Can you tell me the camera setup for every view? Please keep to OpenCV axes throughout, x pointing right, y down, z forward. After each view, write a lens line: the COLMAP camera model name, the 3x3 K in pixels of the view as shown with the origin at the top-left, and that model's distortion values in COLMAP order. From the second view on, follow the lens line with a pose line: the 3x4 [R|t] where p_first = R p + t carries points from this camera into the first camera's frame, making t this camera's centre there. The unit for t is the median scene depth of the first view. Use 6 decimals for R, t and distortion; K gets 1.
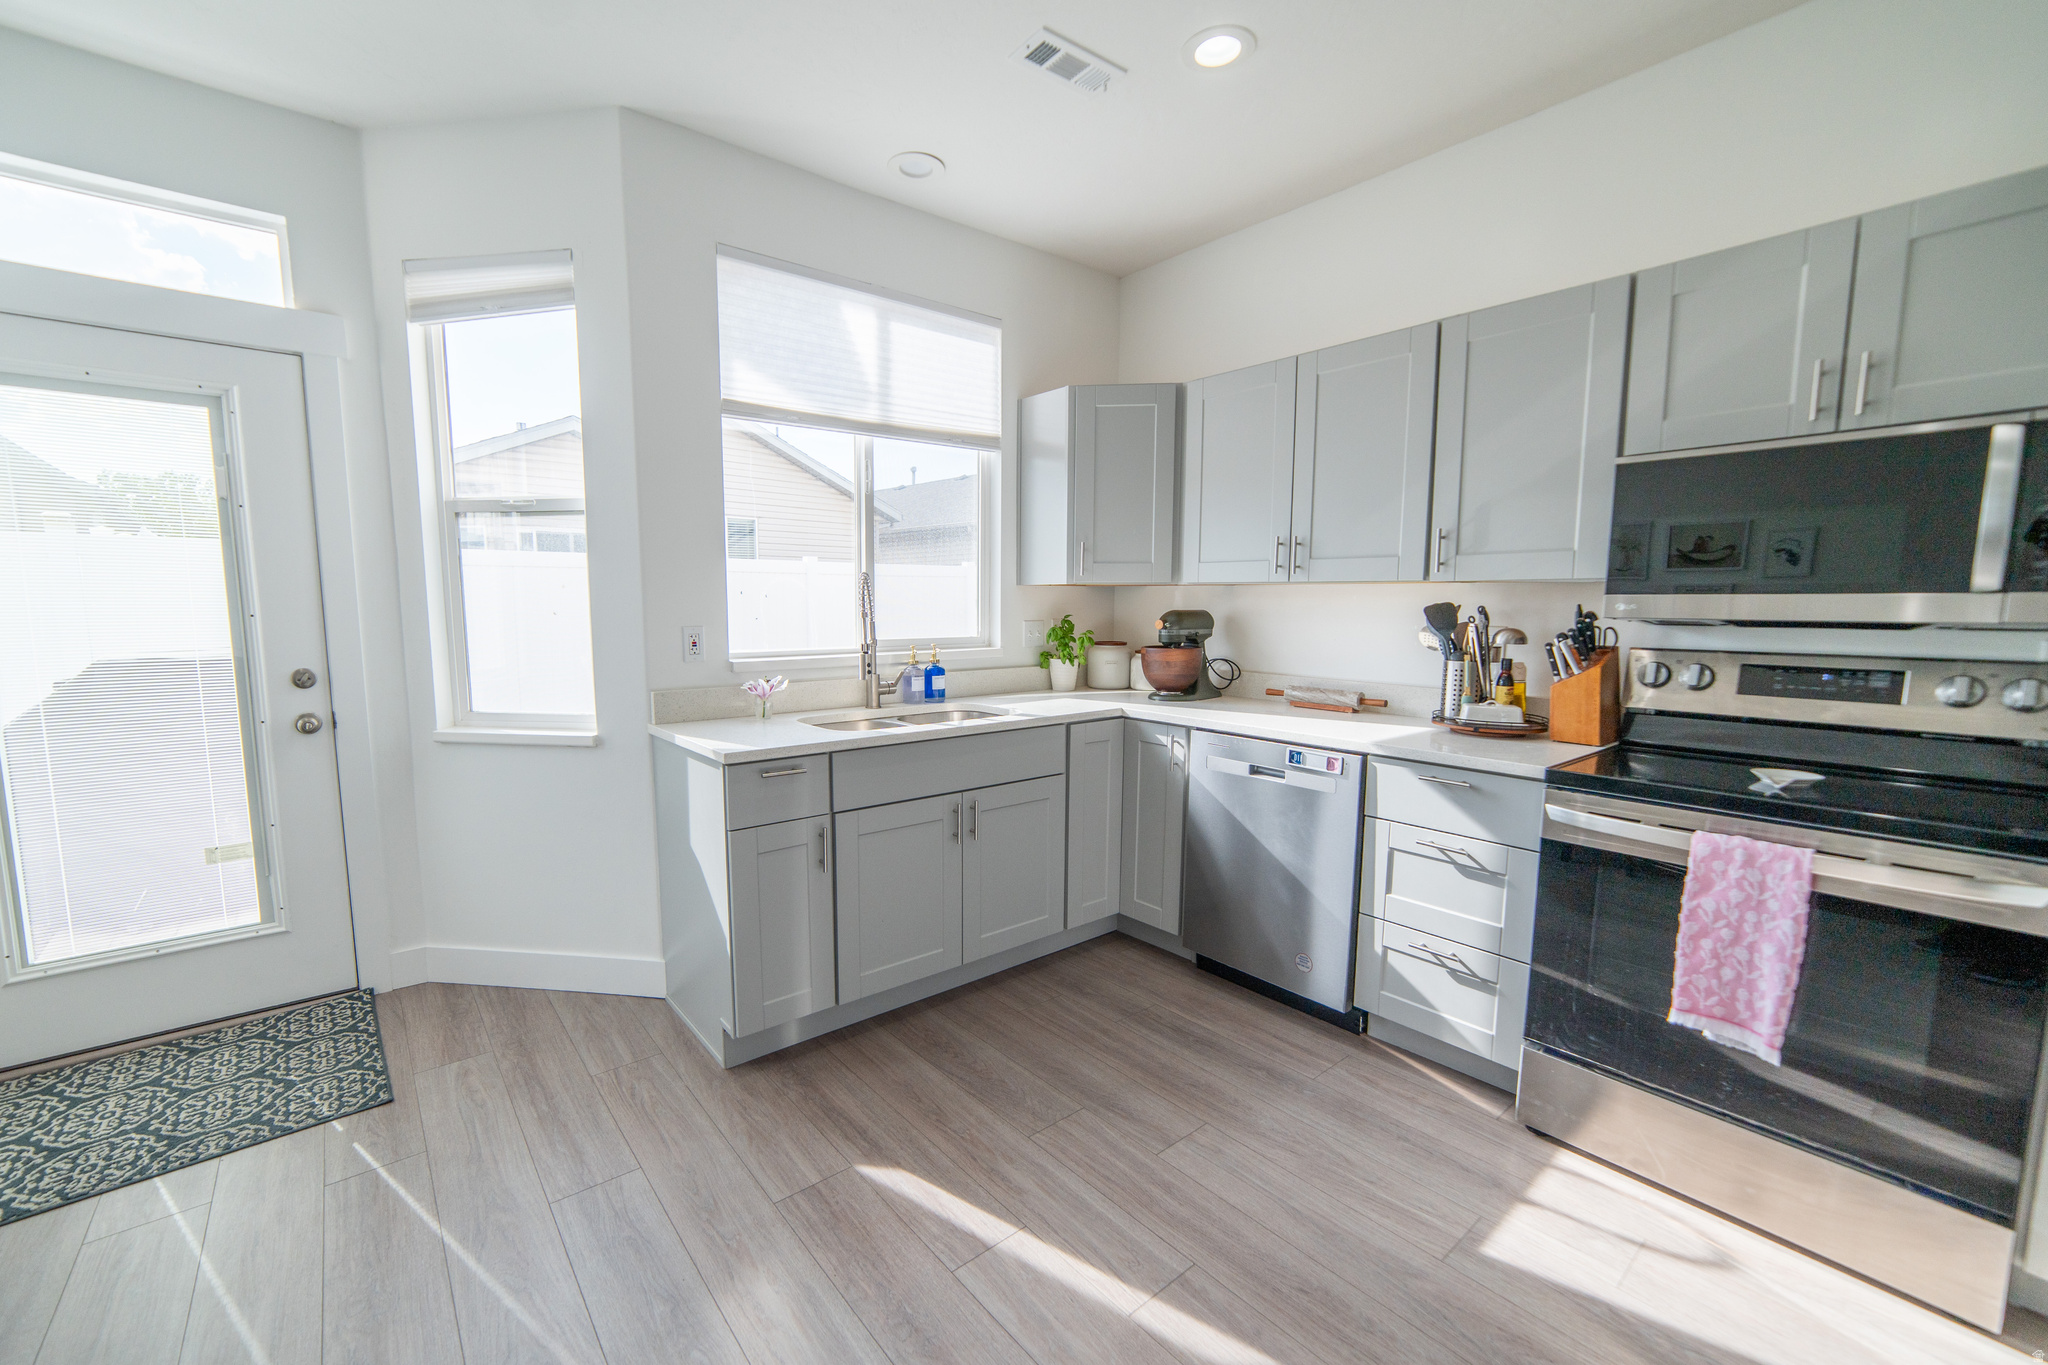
lens RADIAL K [[829.6, 0, 985.2], [0, 829.6, 695.5], [0, 0, 1]] dist [-0.026811, 0.011646]
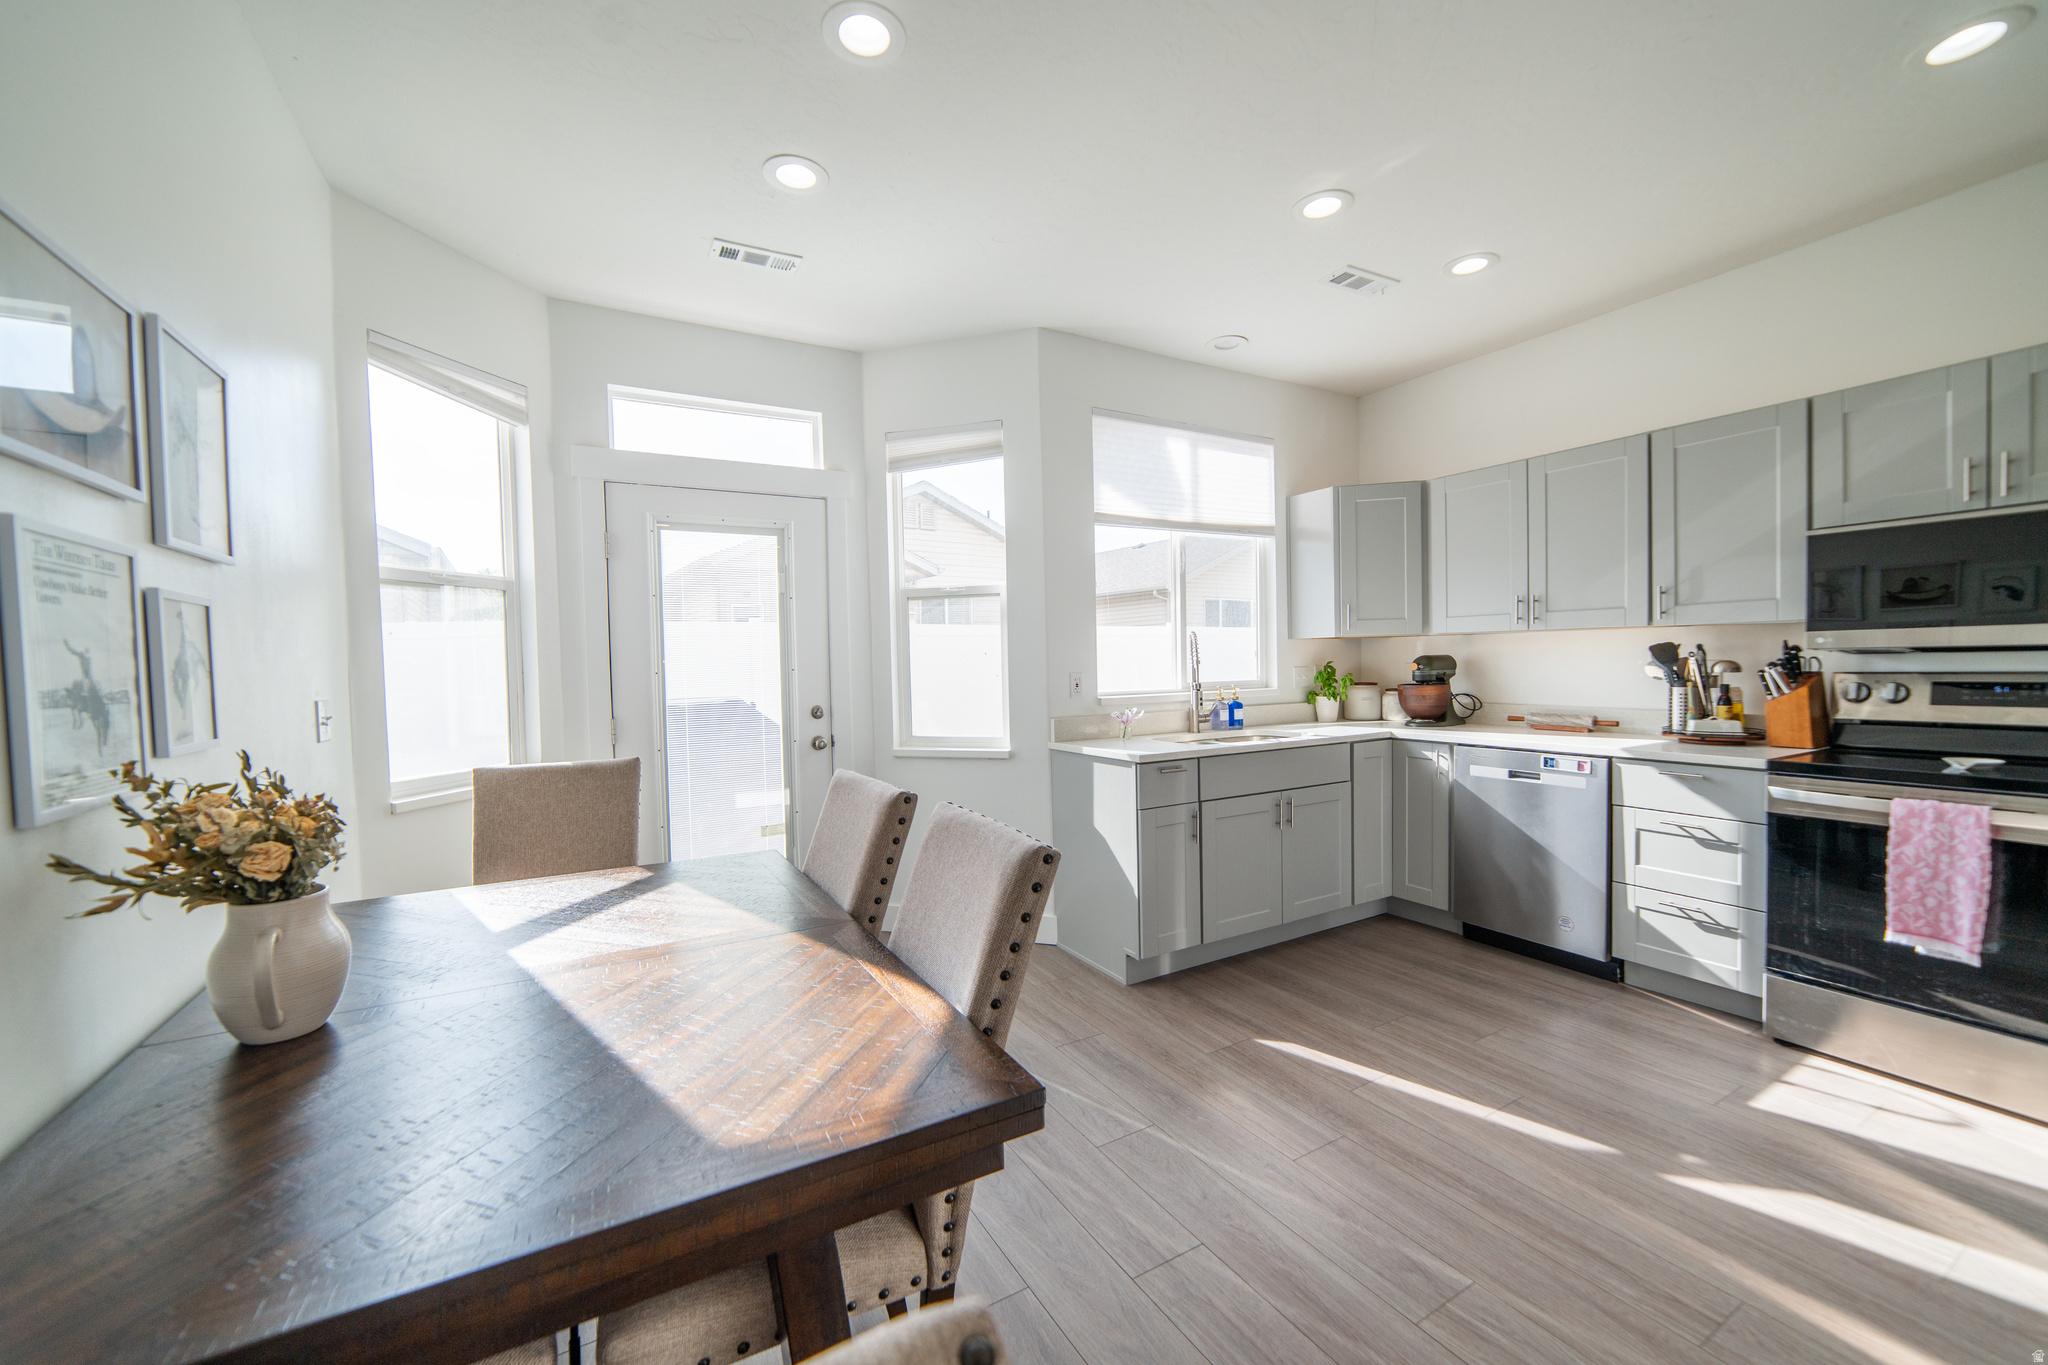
lens RADIAL K [[796.7, 0, 1019.6], [0, 796.7, 682.9], [0, 0, 1]] dist [-0.023101, 0.008628]
pose [[0.988112, -0.017514, -0.152734, -0.270146], [0.004365, 0.996285, -0.086006, 0.055190], [0.153673, 0.084316, 0.984518, -0.384170]]
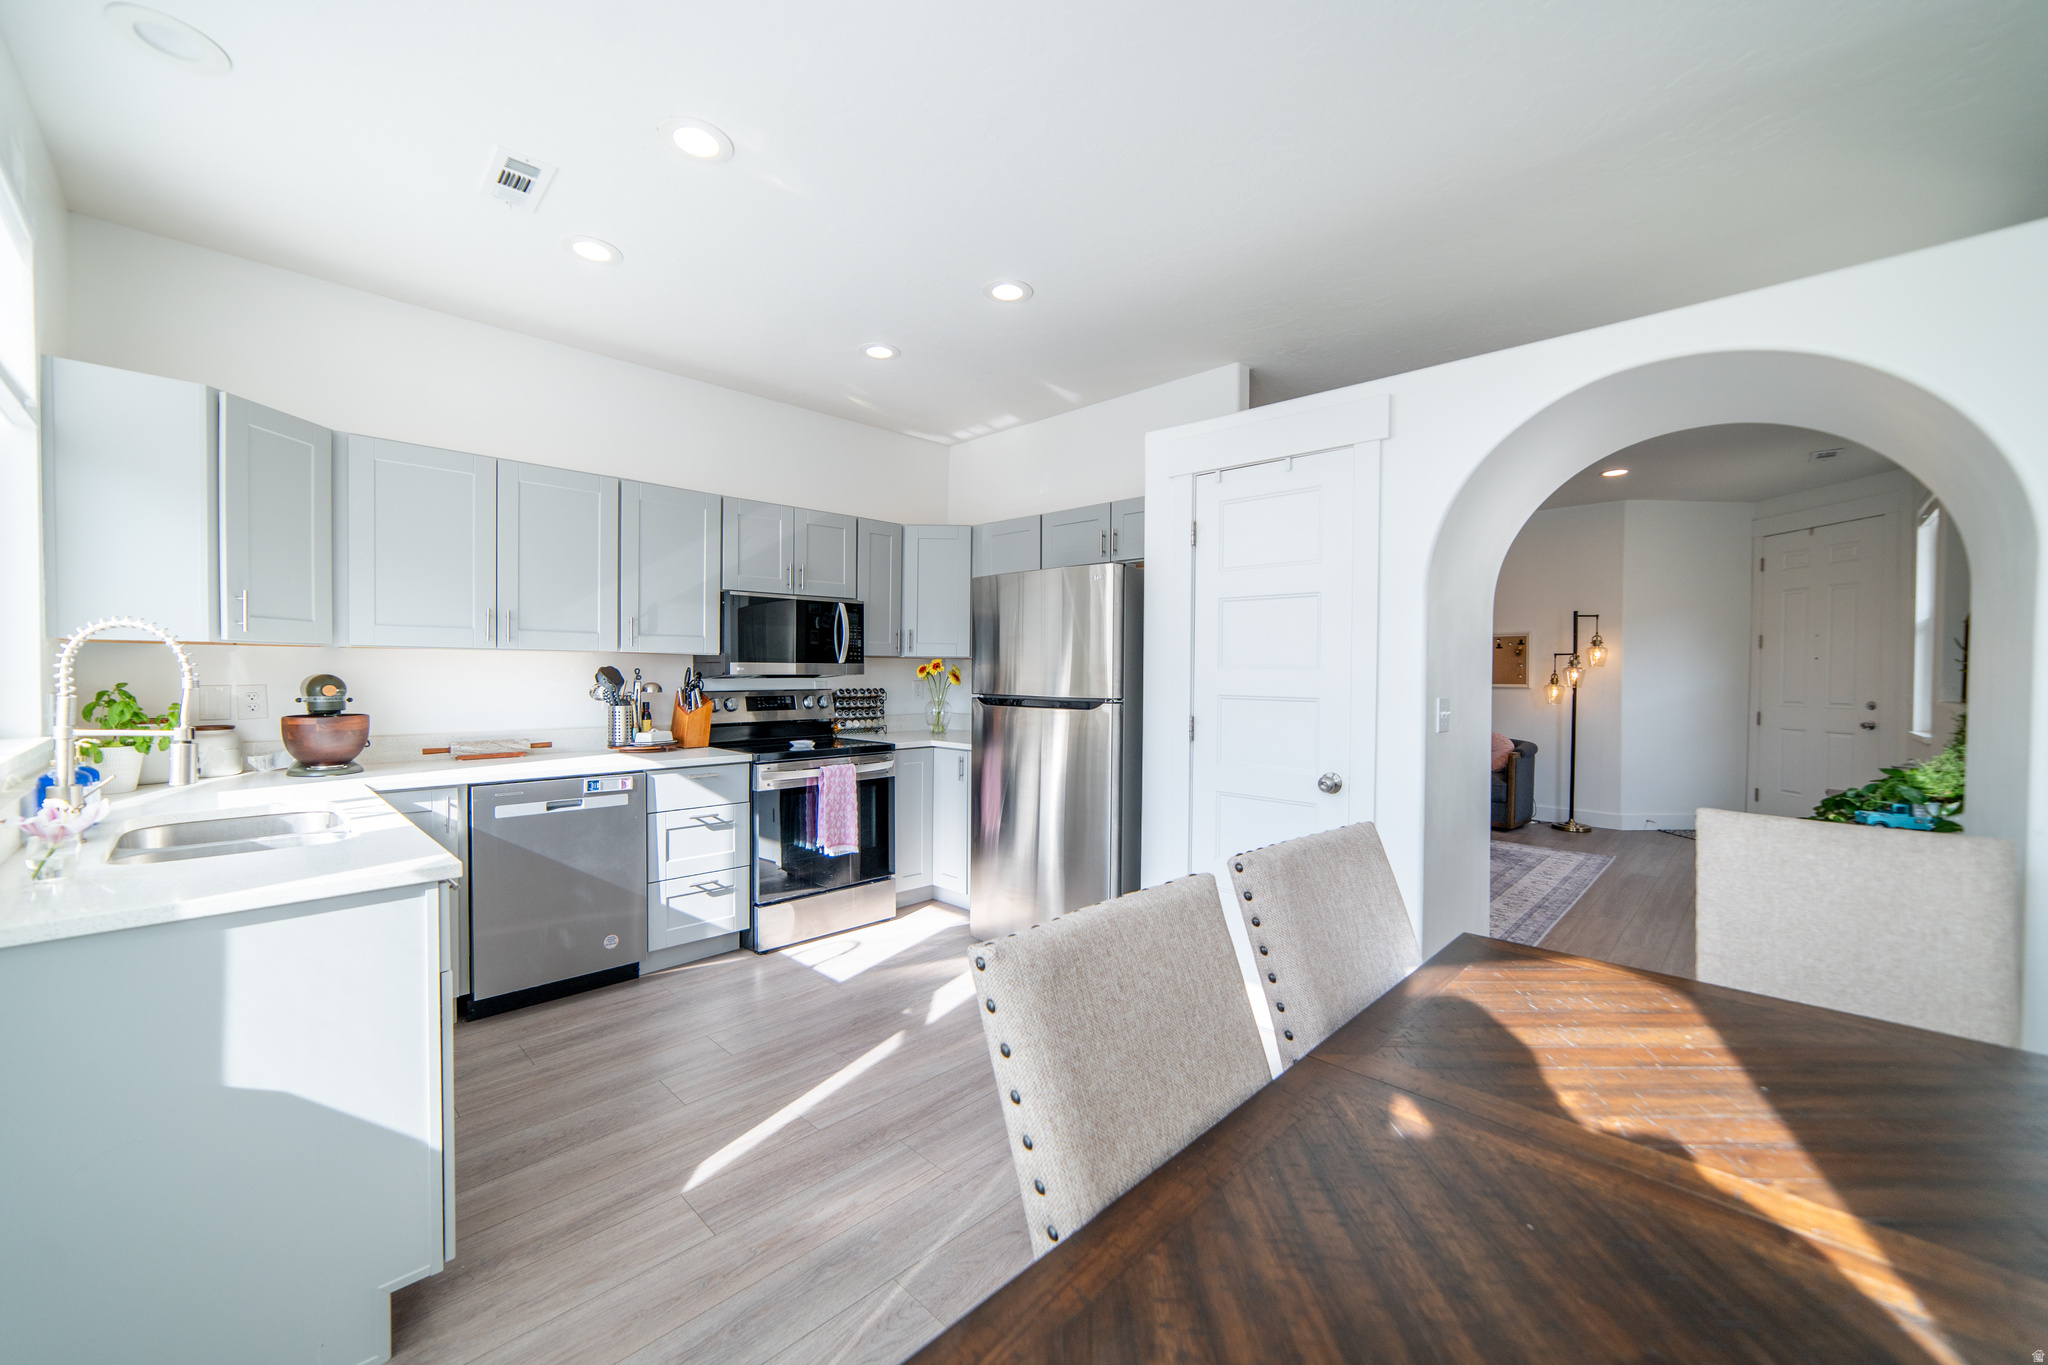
lens RADIAL K [[796.7, 0, 1019.6], [0, 796.7, 682.9], [0, 0, 1]] dist [-0.023101, 0.008628]
pose [[-0.127739, -0.019741, 0.991611, -0.967496], [0.107165, 0.993674, 0.033587, -0.056817], [-0.986001, 0.110556, -0.124815, 0.497404]]
